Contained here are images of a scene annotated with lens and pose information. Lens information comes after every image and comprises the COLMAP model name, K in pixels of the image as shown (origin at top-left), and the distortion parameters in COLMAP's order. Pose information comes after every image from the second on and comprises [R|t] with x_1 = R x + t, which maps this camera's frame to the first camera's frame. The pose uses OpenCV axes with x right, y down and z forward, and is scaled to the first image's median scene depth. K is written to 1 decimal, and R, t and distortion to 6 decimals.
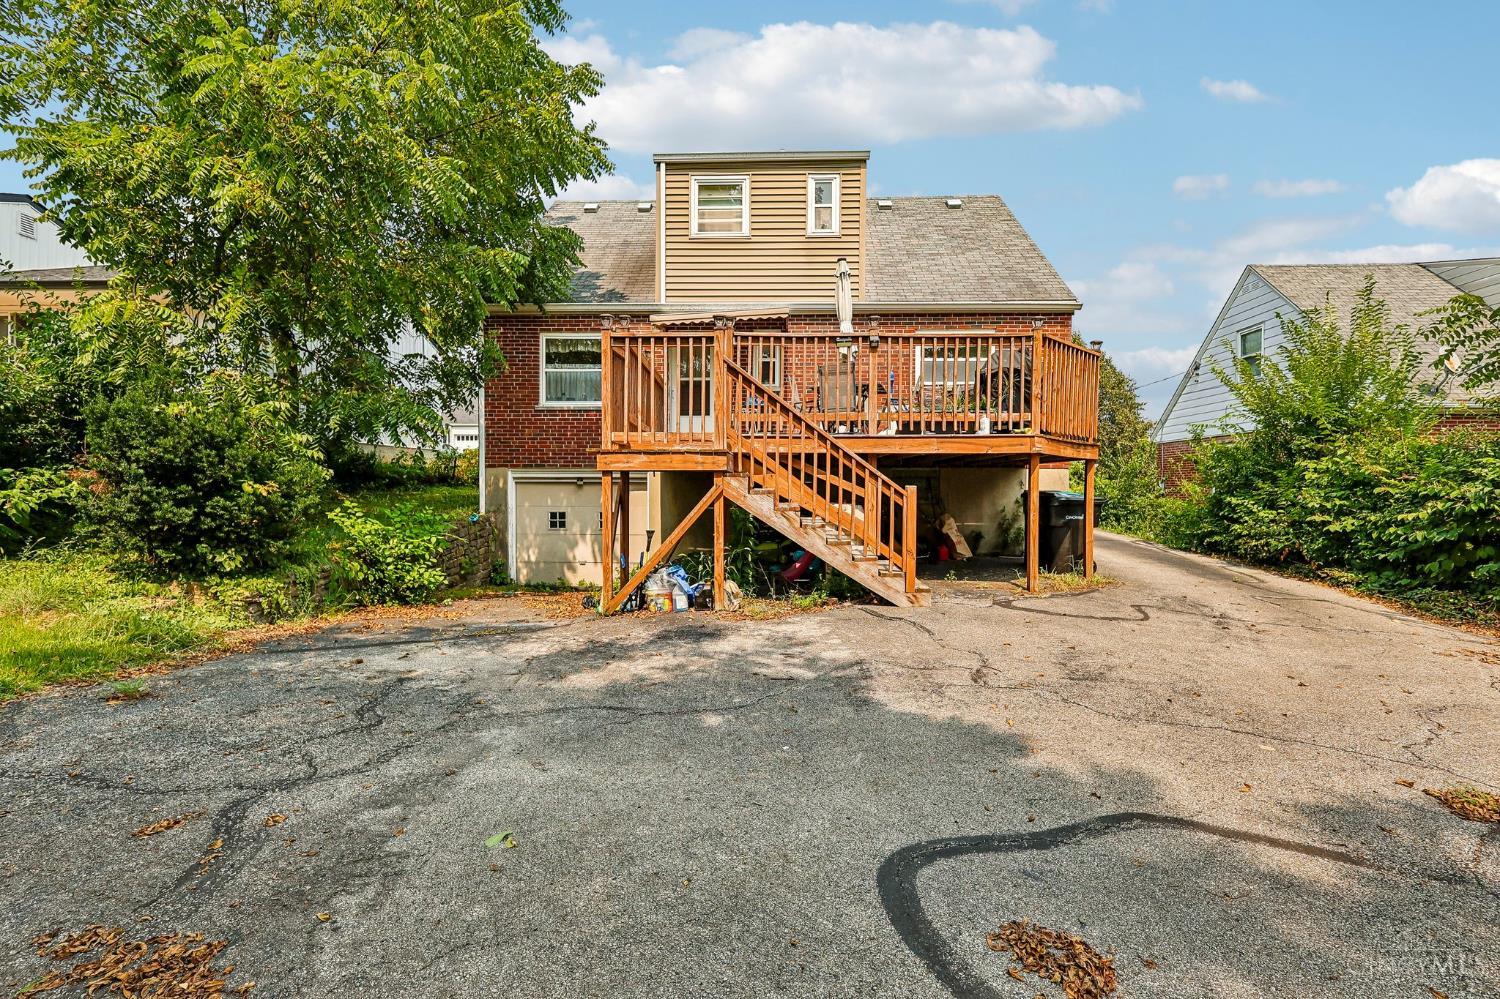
lens RADIAL K [[652.6, 0, 751.7], [0, 652.6, 495.7], [0, 0, 1]] dist [0.000259, 0.000206]
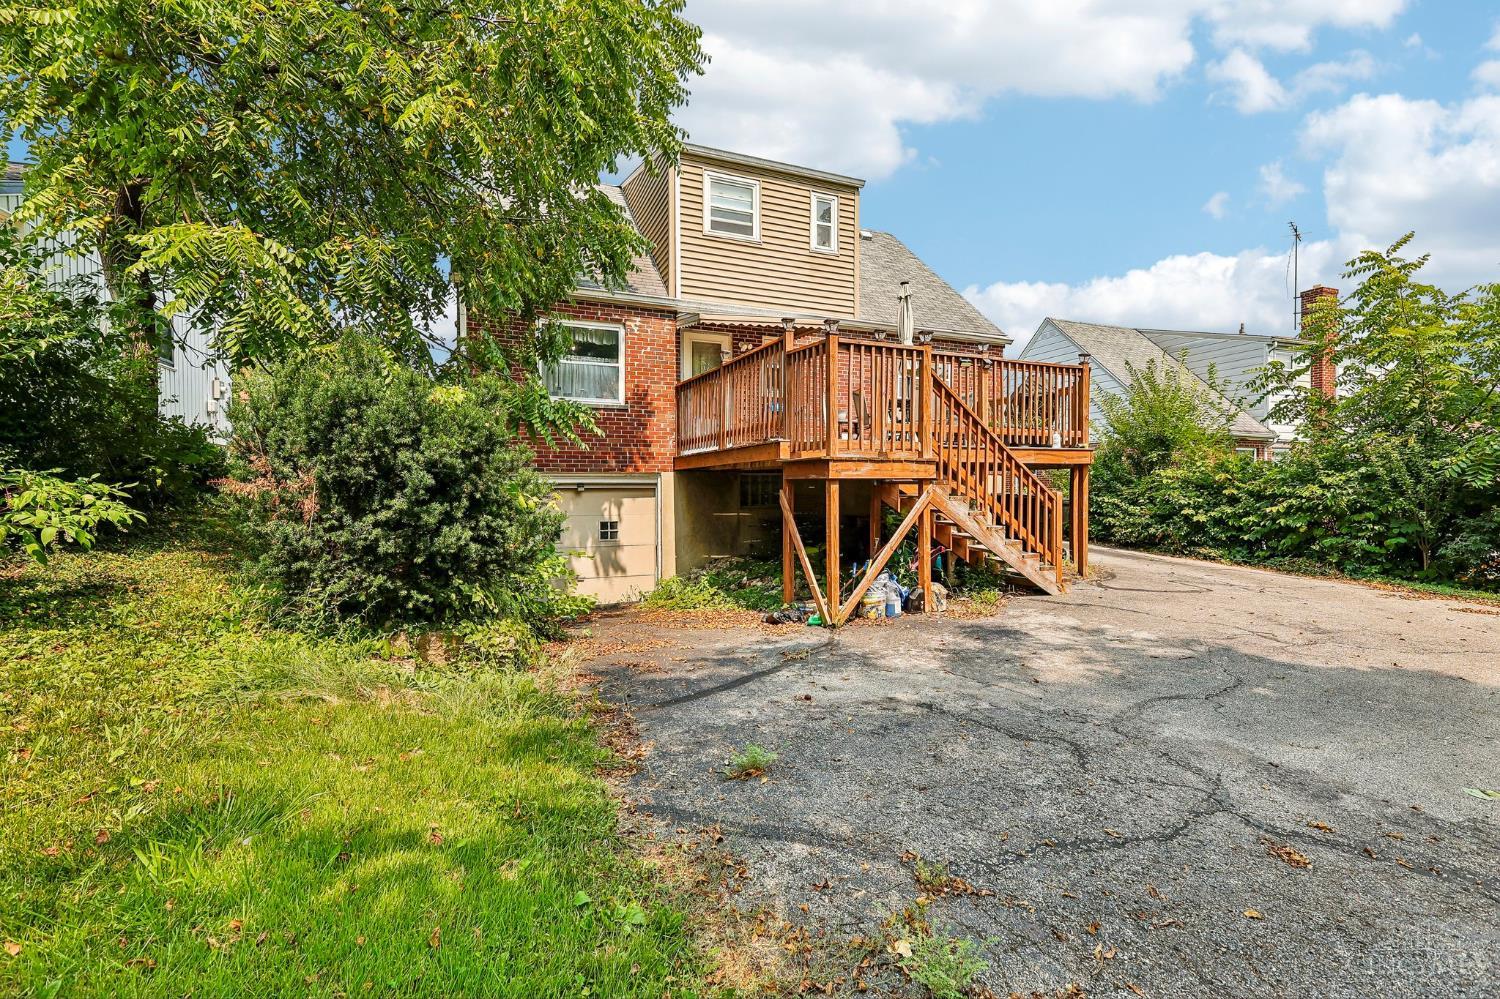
lens RADIAL K [[652.6, 0, 751.7], [0, 652.6, 495.7], [0, 0, 1]] dist [0.000259, 0.000206]
pose [[0.907750, -0.010688, 0.419376, -0.592339], [0.011839, 0.999930, -0.000142, -0.011266], [-0.419345, 0.005094, 0.907813, 0.131105]]
